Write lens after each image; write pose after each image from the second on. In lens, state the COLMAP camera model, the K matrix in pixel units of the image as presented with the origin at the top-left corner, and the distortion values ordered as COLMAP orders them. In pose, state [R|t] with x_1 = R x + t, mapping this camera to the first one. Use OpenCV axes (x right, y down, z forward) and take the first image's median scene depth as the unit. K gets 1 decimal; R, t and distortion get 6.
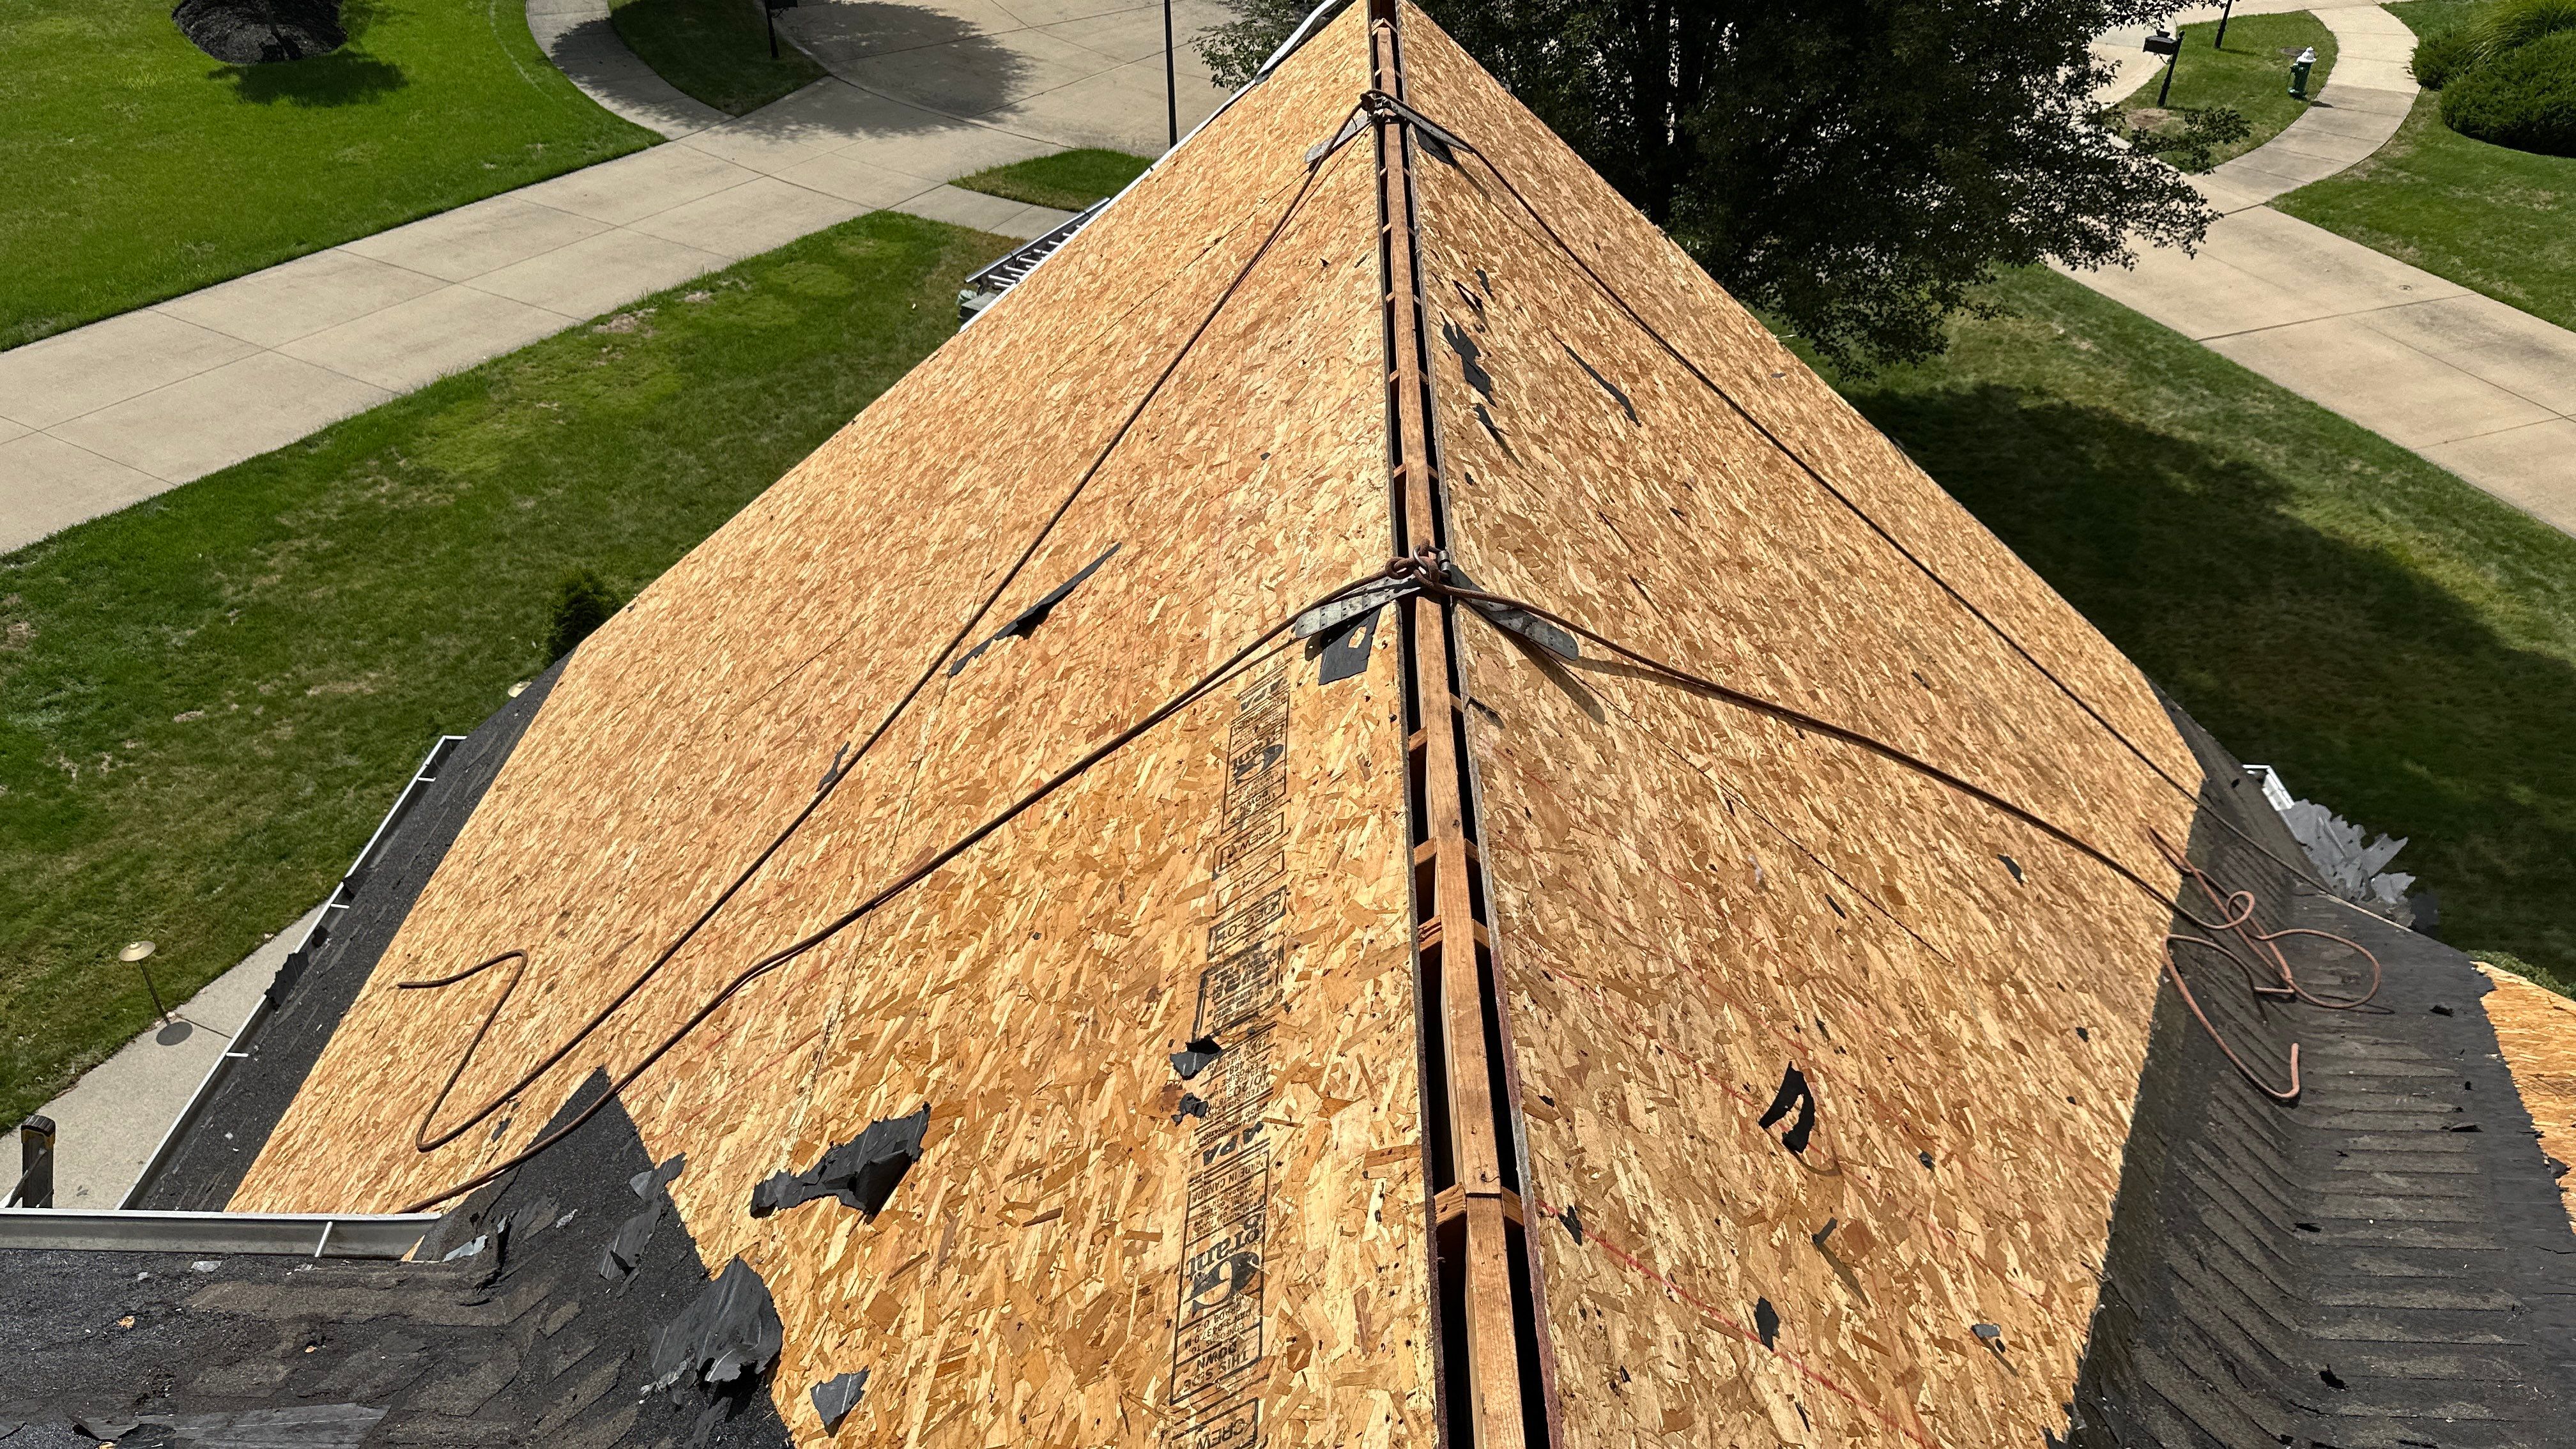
lens RADIAL K [[1846.8, 0, 1279.5], [0, 1846.8, 670.5], [0, 0, 1]] dist [0.068856, -0.091355]
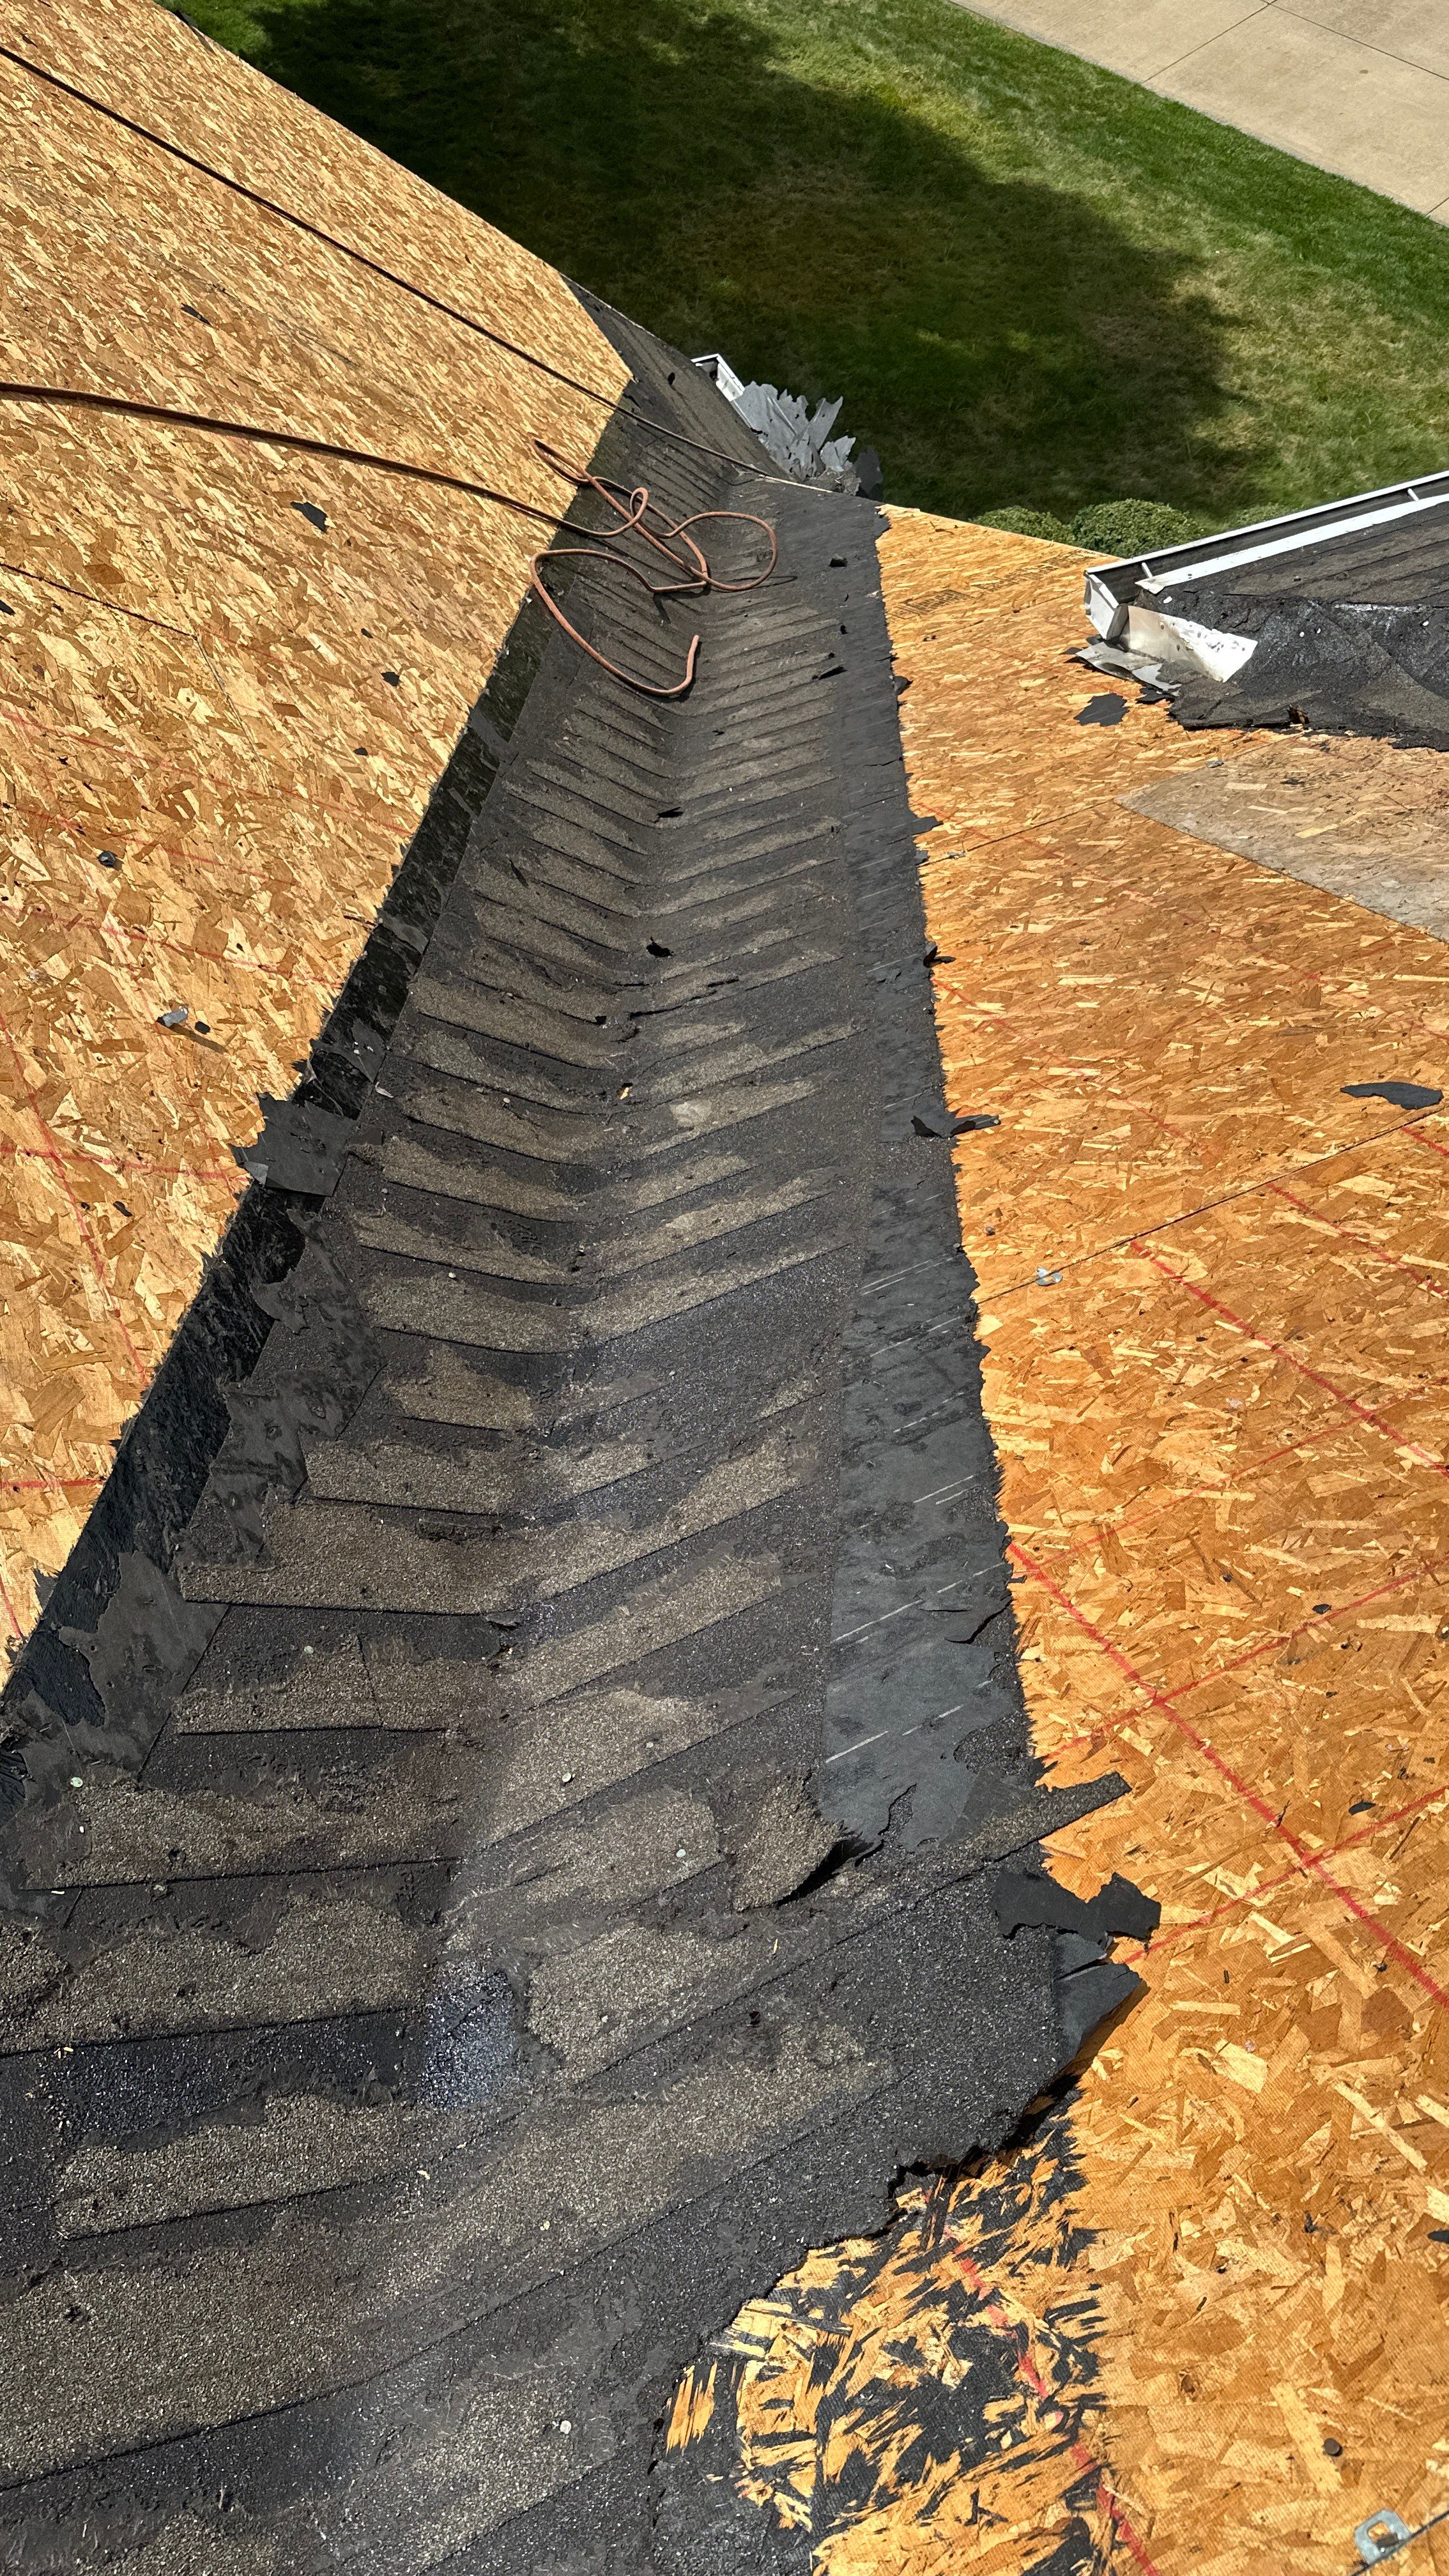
lens RADIAL K [[1993.4, 0, 724.5], [0, 1993.4, 1288.0], [0, 0, 1]] dist [-0.034680, 0.030883]
pose [[0.886677, -0.363534, 0.285739, 0.166130], [0.218436, 0.873981, 0.434100, 0.061130], [-0.407540, -0.322491, 0.854348, 0.013549]]
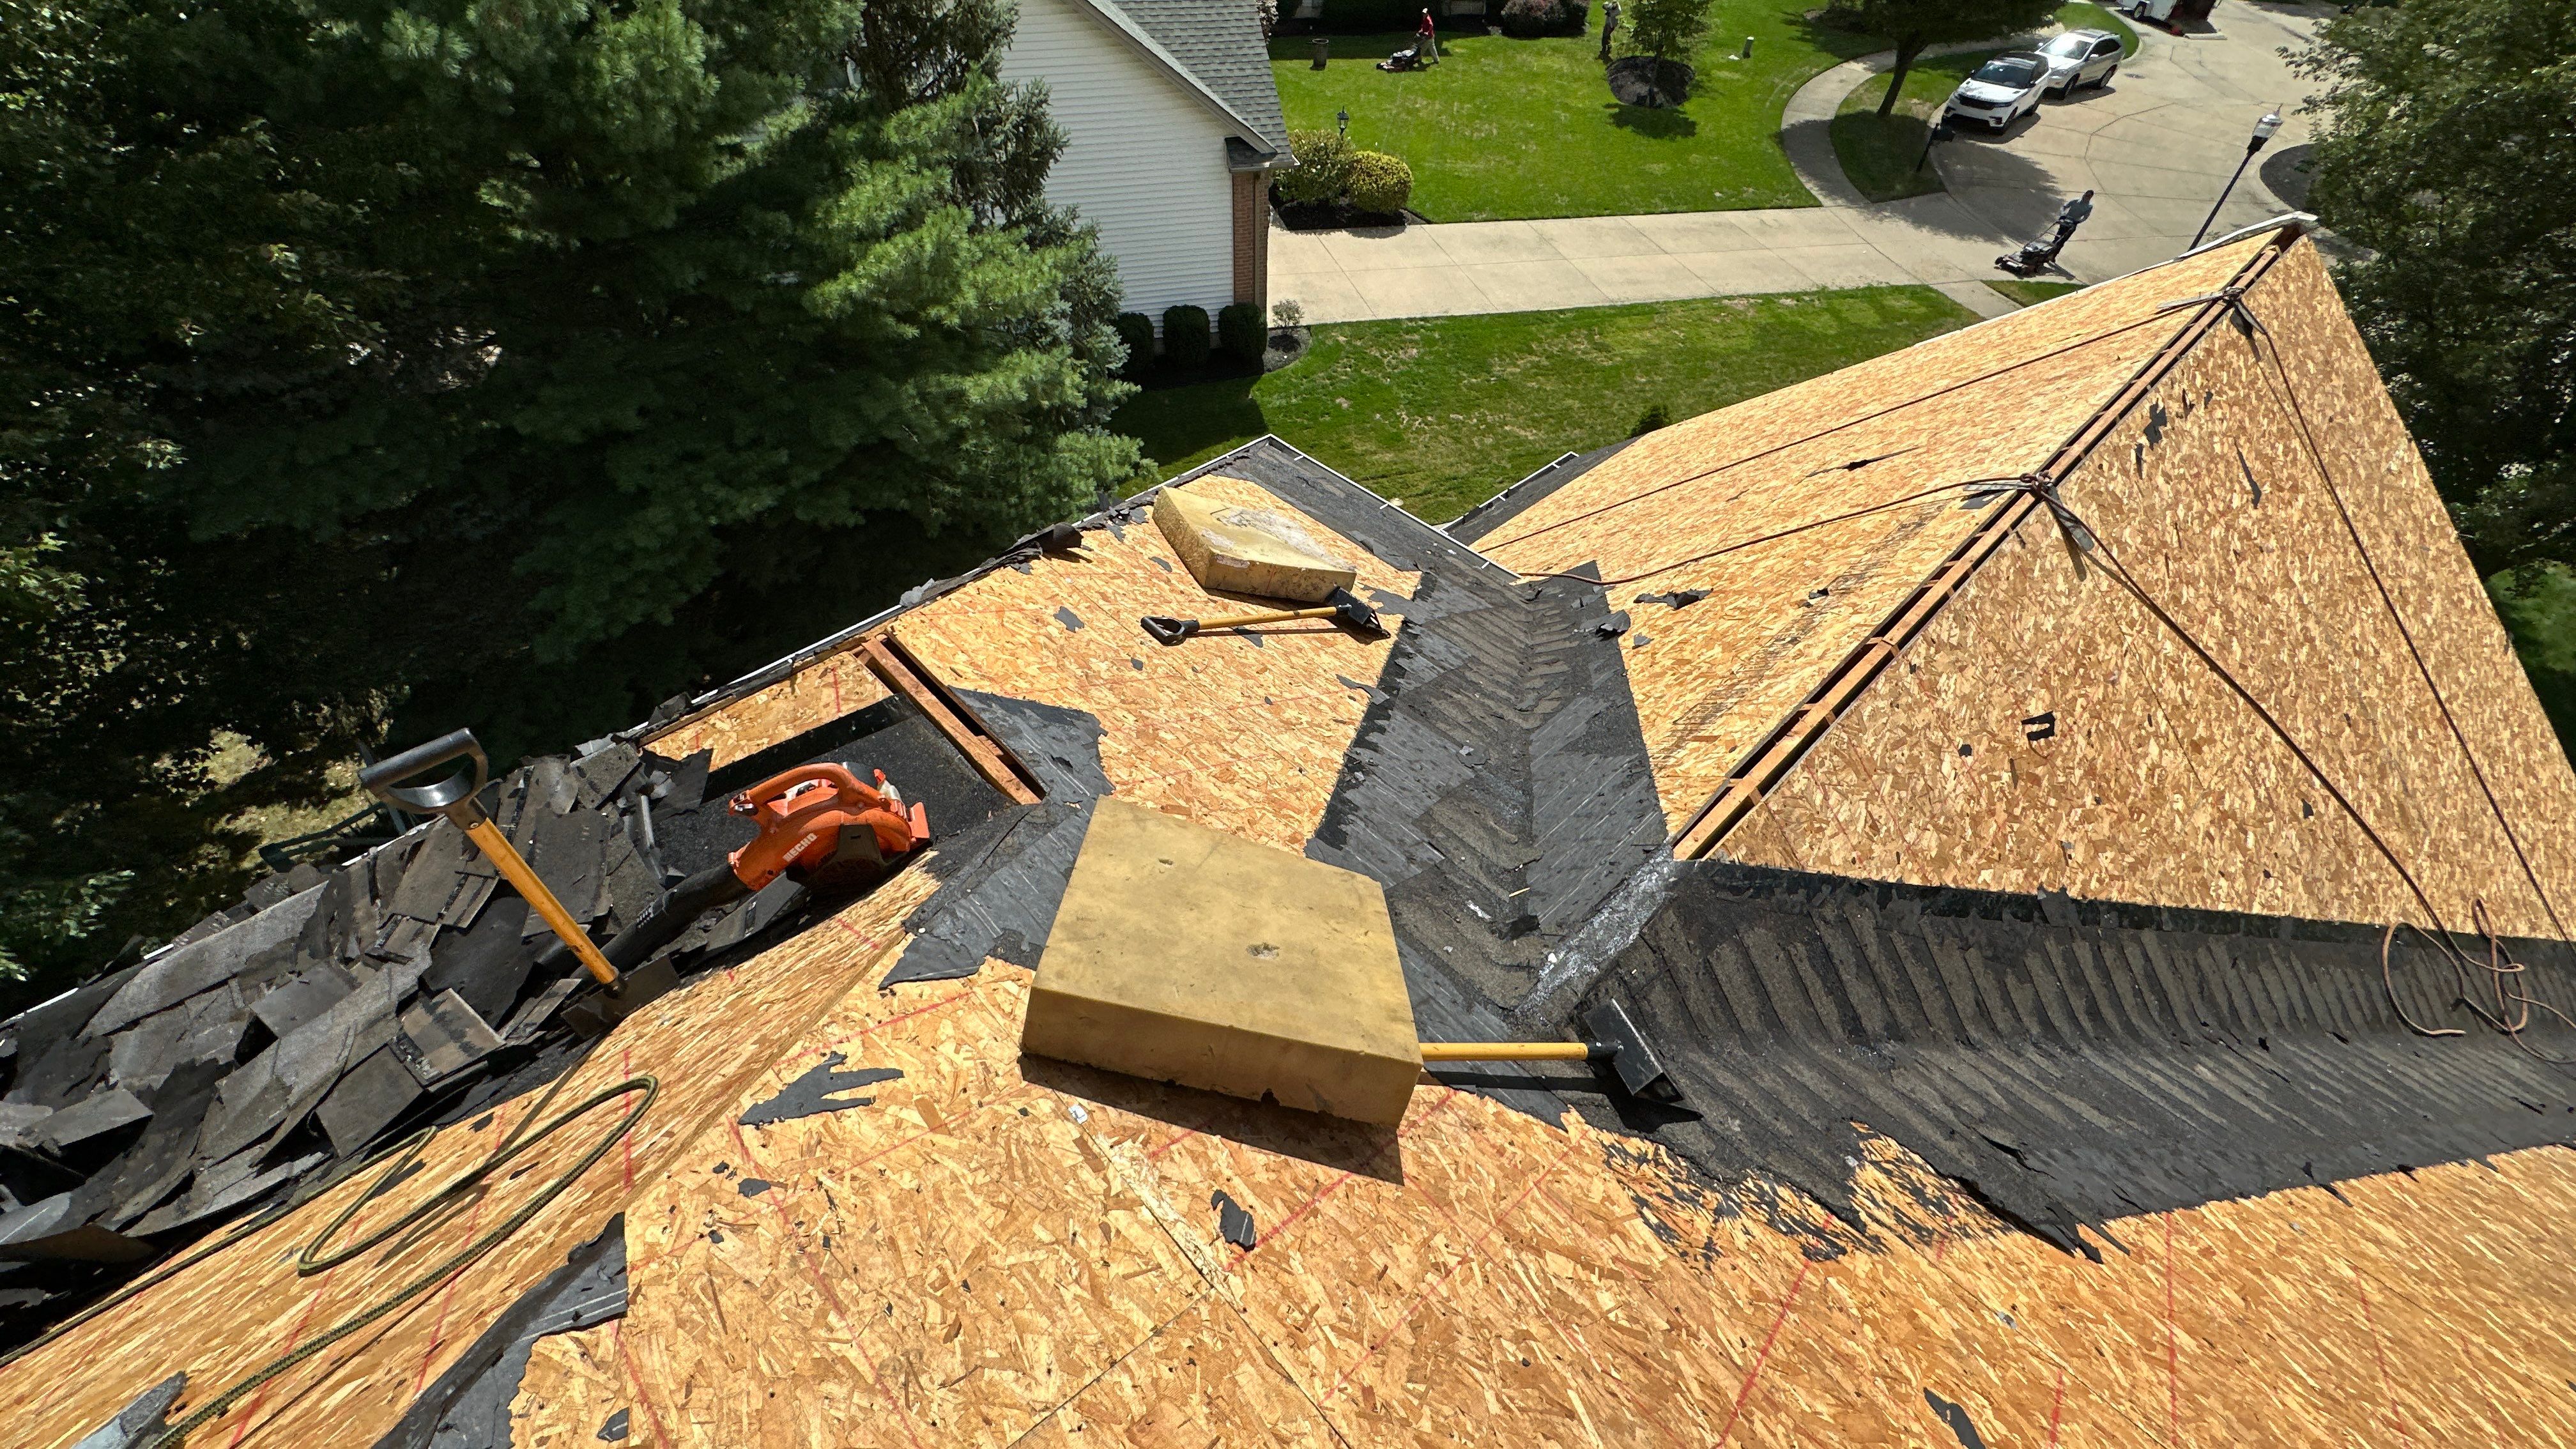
lens RADIAL K [[1001.5, 0, 1288.0], [0, 1001.5, 724.5], [0, 0, 1]] dist [0.001144, 0.000129]
pose [[0.705264, 0.517946, -0.484081, 0.120854], [-0.401711, 0.854585, 0.329109, 0.111433], [0.584149, -0.037648, 0.810773, -0.367925]]
